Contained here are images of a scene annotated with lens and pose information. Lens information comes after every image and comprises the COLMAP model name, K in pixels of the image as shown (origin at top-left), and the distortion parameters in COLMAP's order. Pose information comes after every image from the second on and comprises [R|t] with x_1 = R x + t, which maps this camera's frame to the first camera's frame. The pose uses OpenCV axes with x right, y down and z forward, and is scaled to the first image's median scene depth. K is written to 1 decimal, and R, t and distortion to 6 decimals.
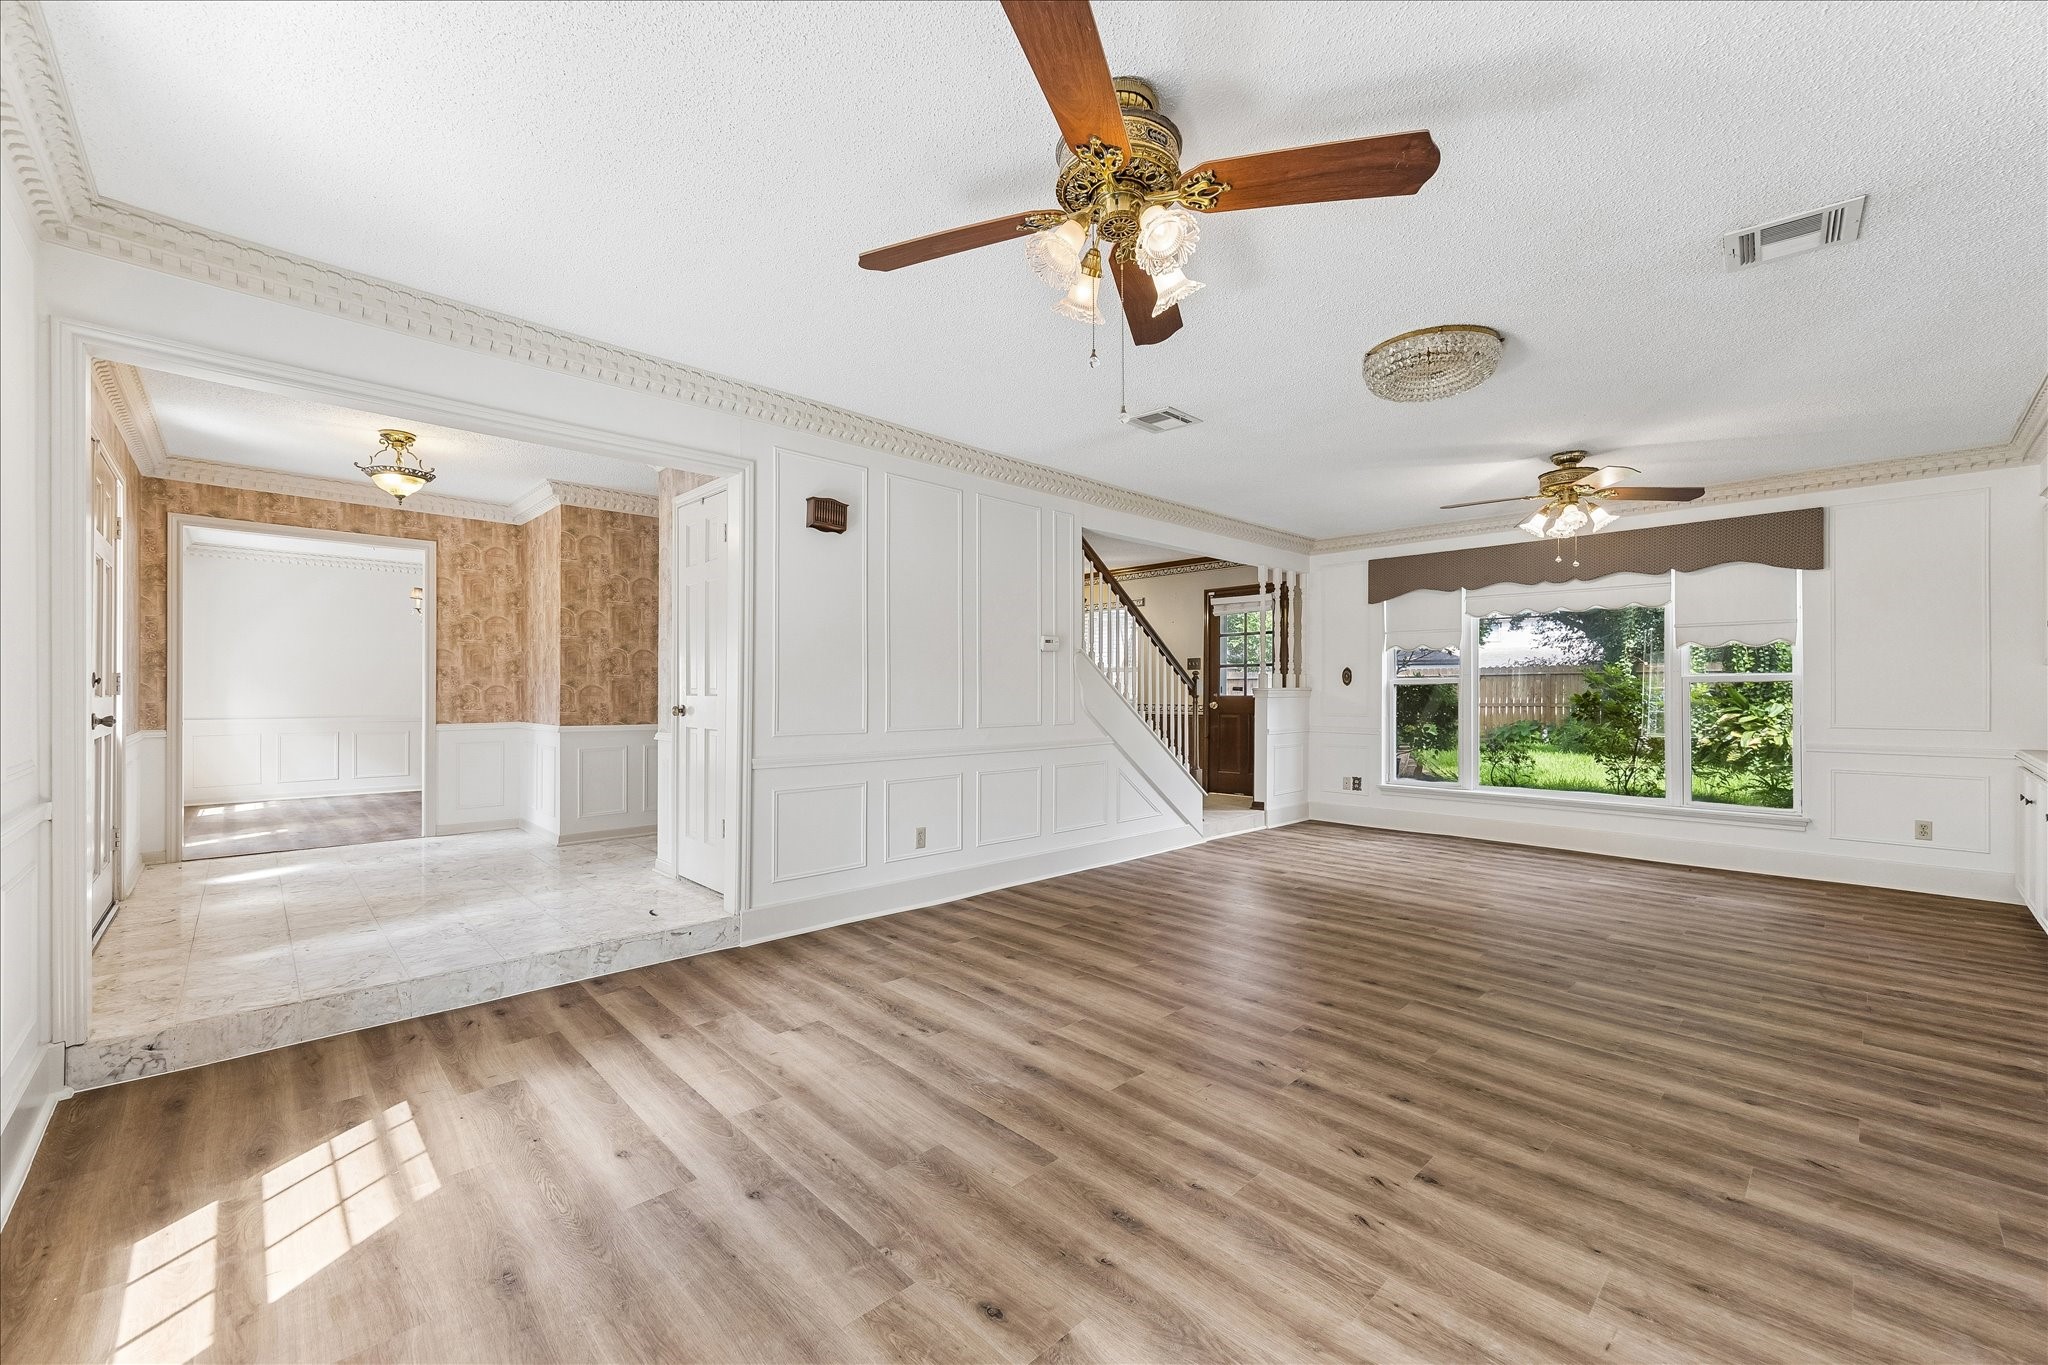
lens RADIAL K [[804.1, 0, 1021.8], [0, 804.1, 663.5], [0, 0, 1]] dist [0.002848, -0.001153]
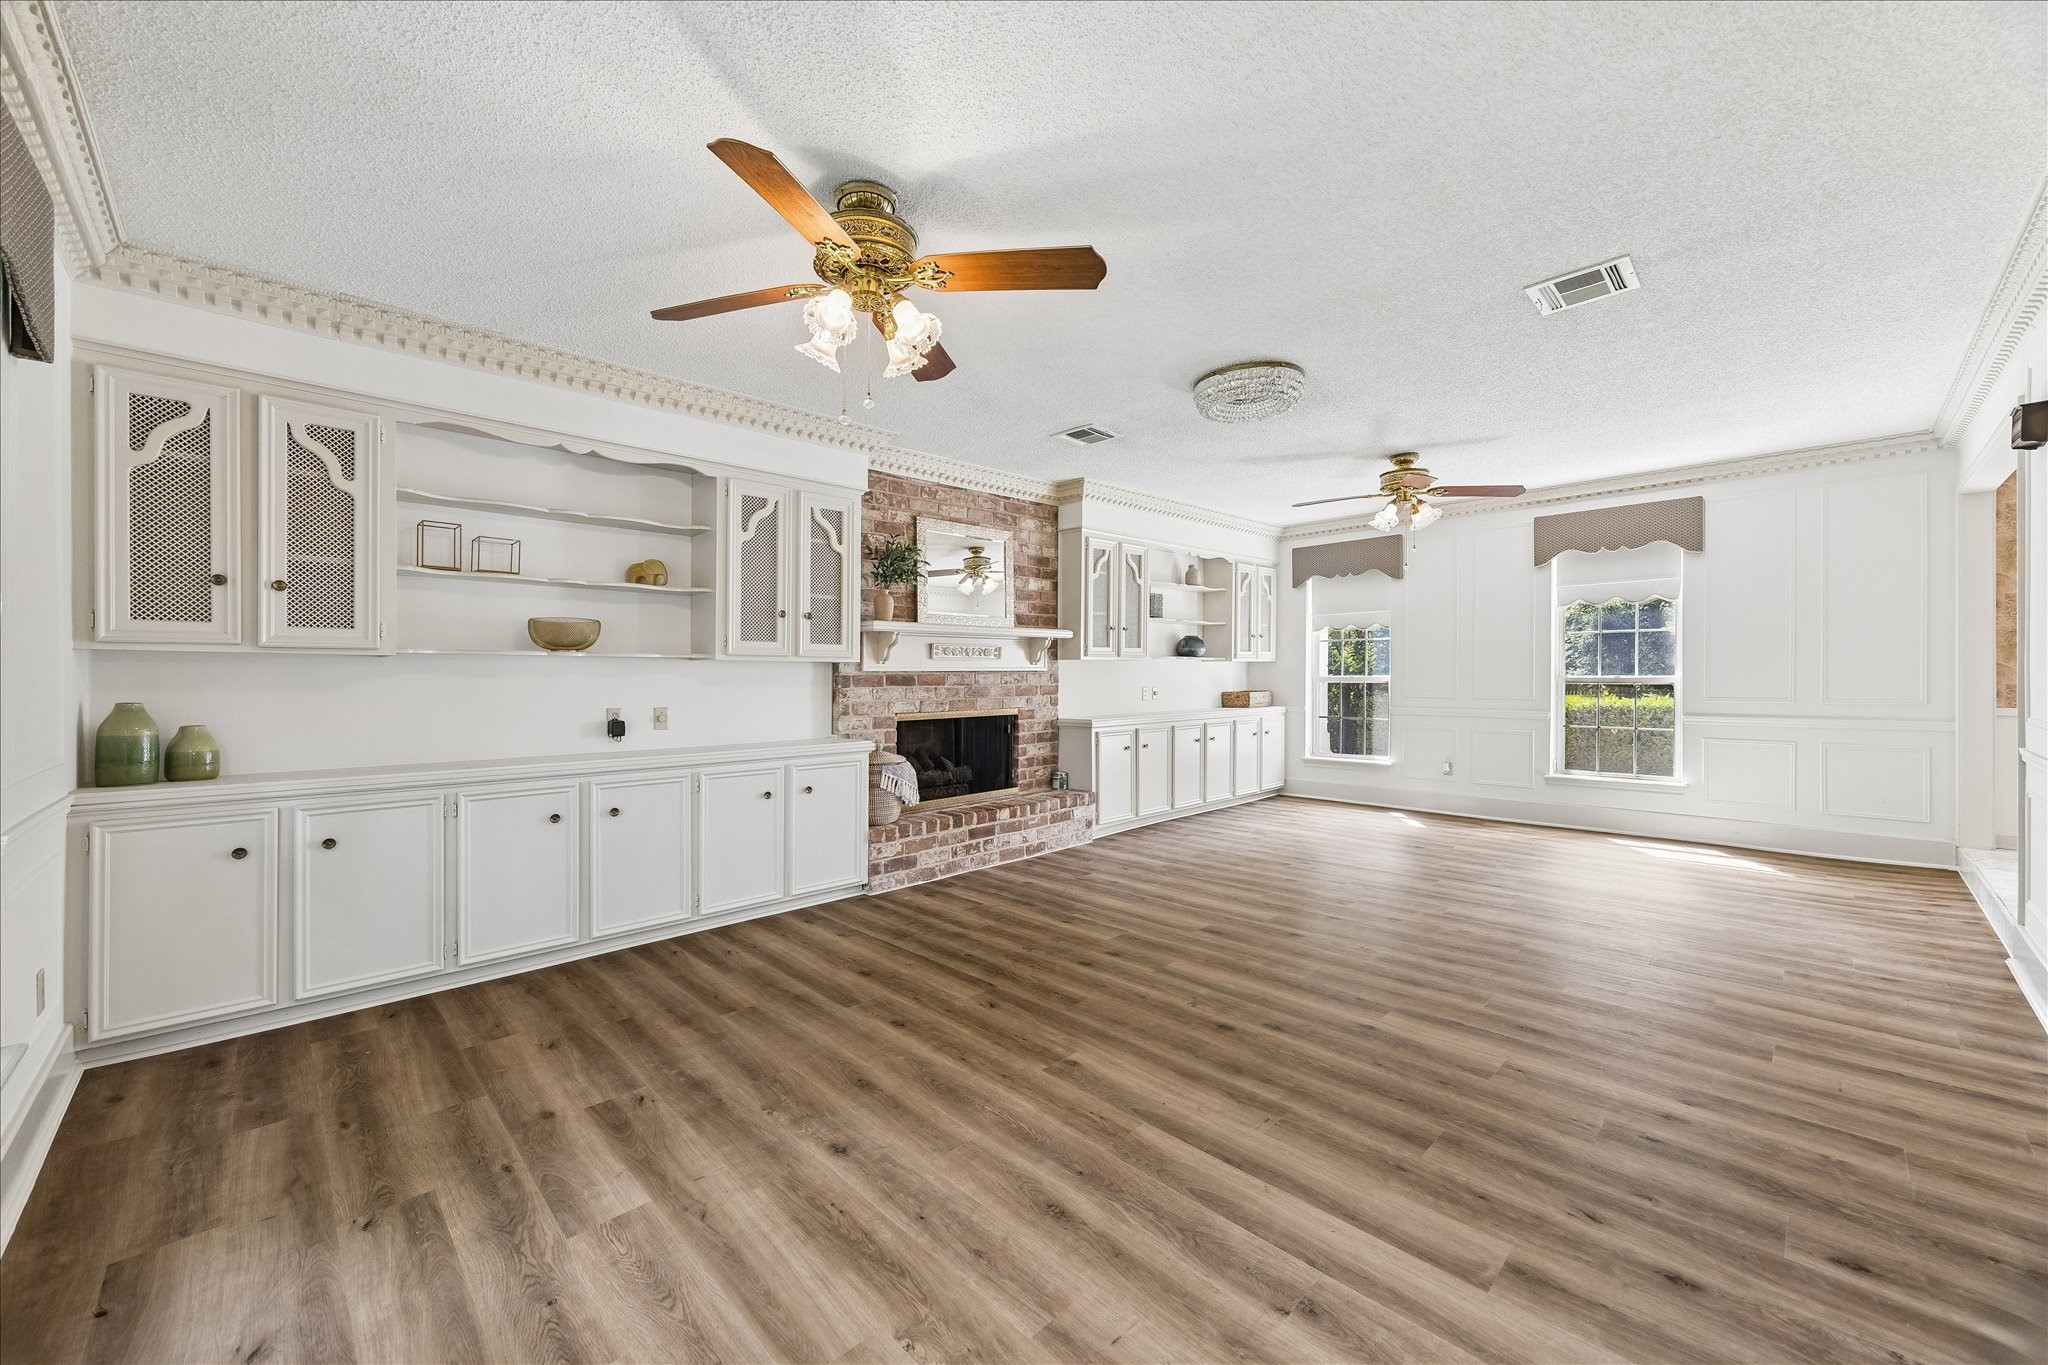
lens RADIAL K [[804.1, 0, 993.8], [0, 804.1, 668.9], [0, 0, 1]] dist [0.002848, -0.001153]
pose [[-0.999916, 0.010646, 0.007402, 0.990987], [0.010308, 0.998966, -0.044284, 0.085689], [-0.007866, -0.044204, -0.998992, 2.520914]]
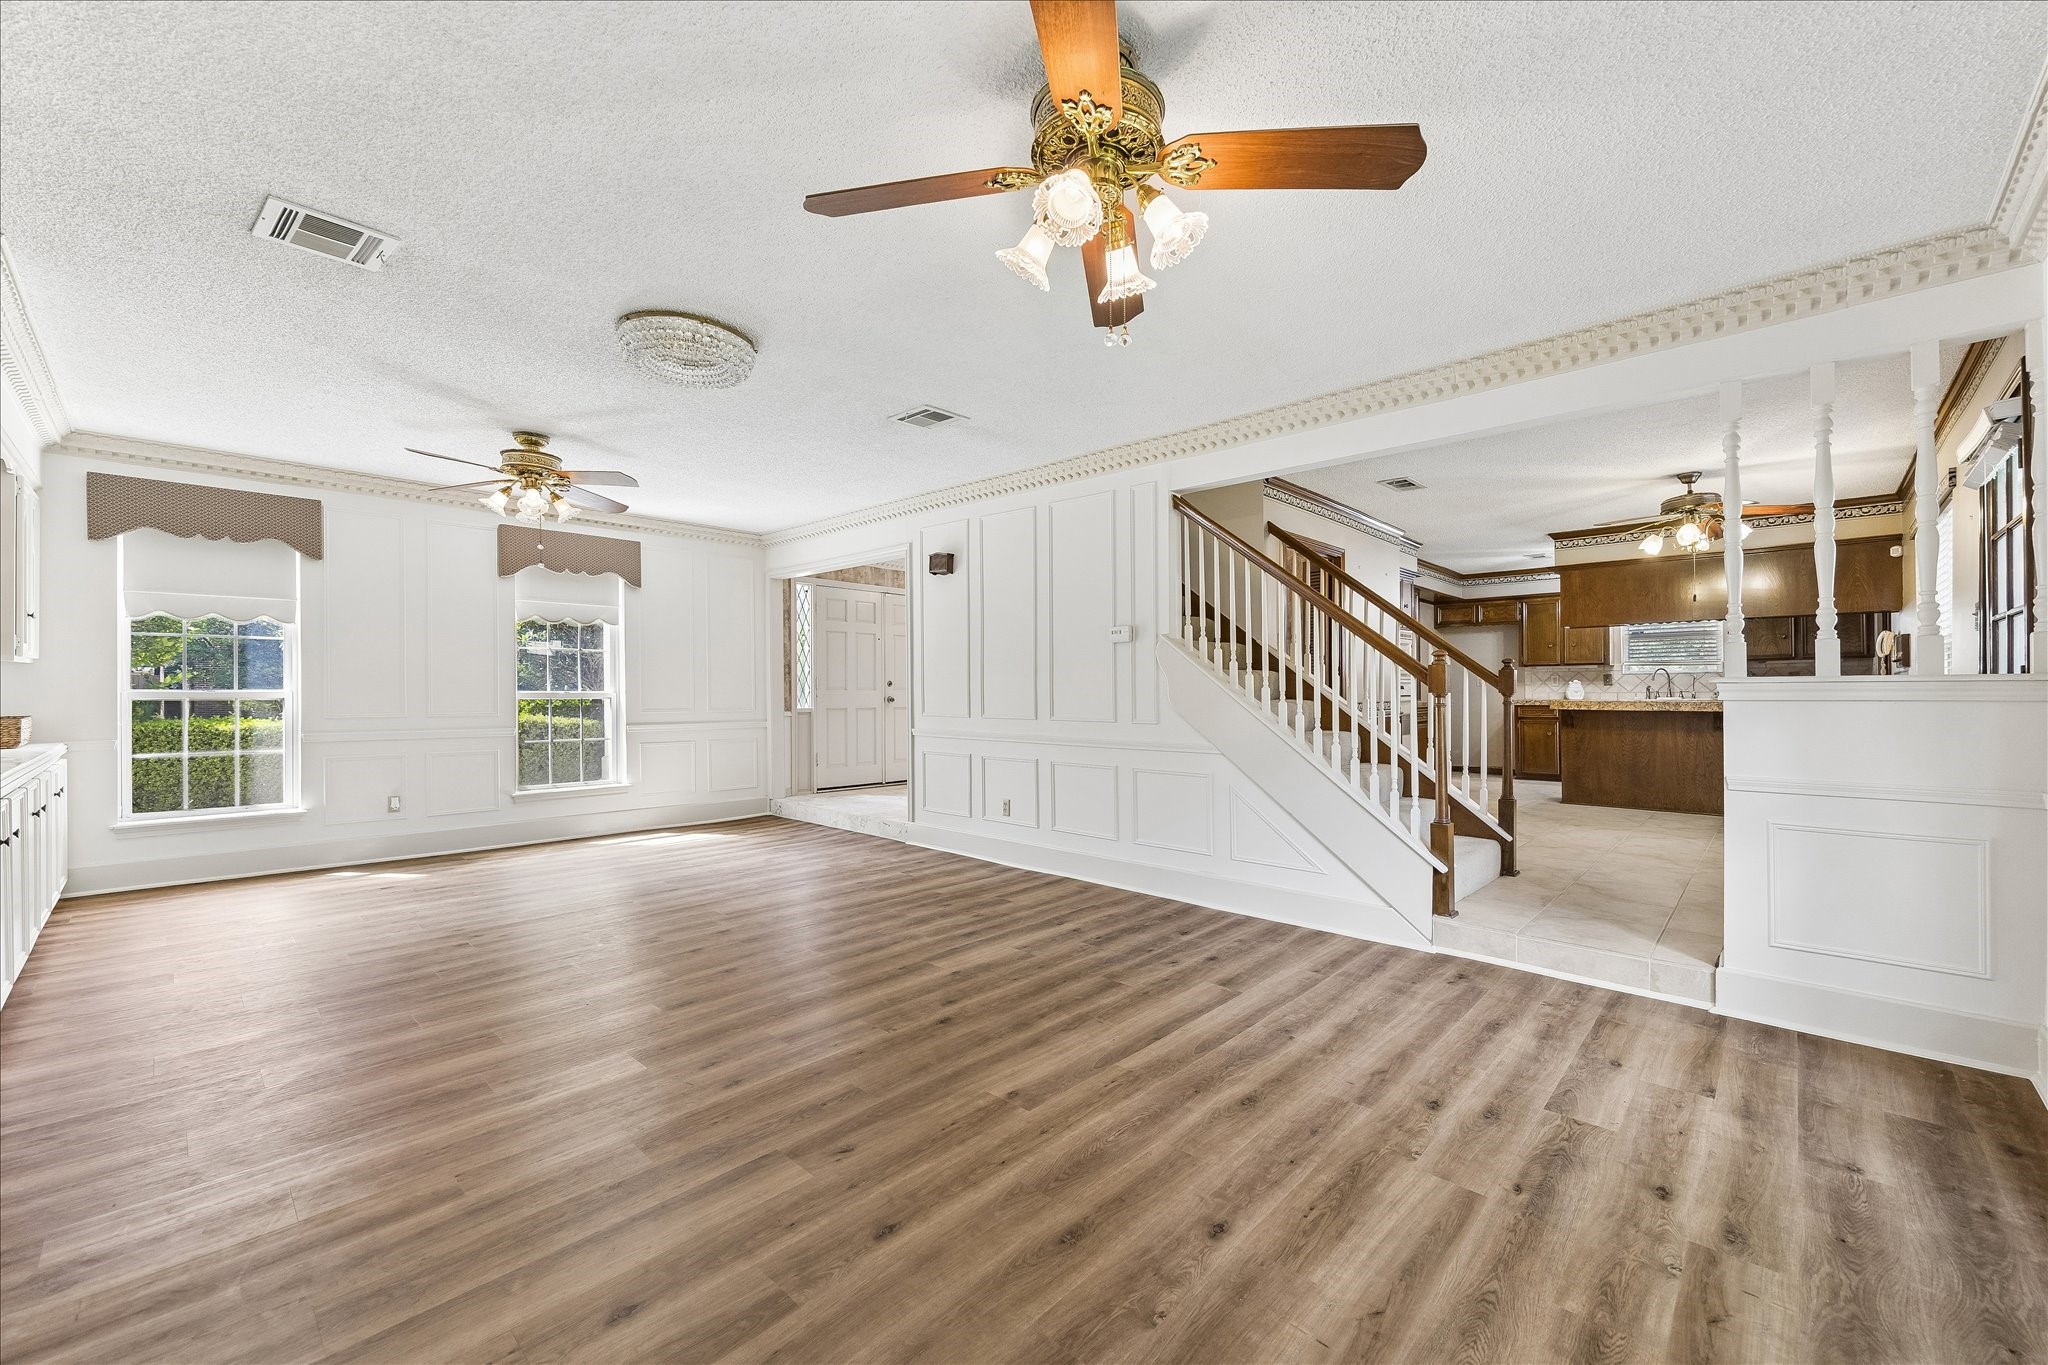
lens RADIAL K [[804.1, 0, 1085.1], [0, 804.1, 701.7], [0, 0, 1]] dist [0.002848, -0.001153]
pose [[0.101144, 0.019174, -0.994687, 1.762352], [0.033352, 0.999187, 0.022652, 0.053387], [0.994313, -0.035466, 0.100422, 1.609810]]
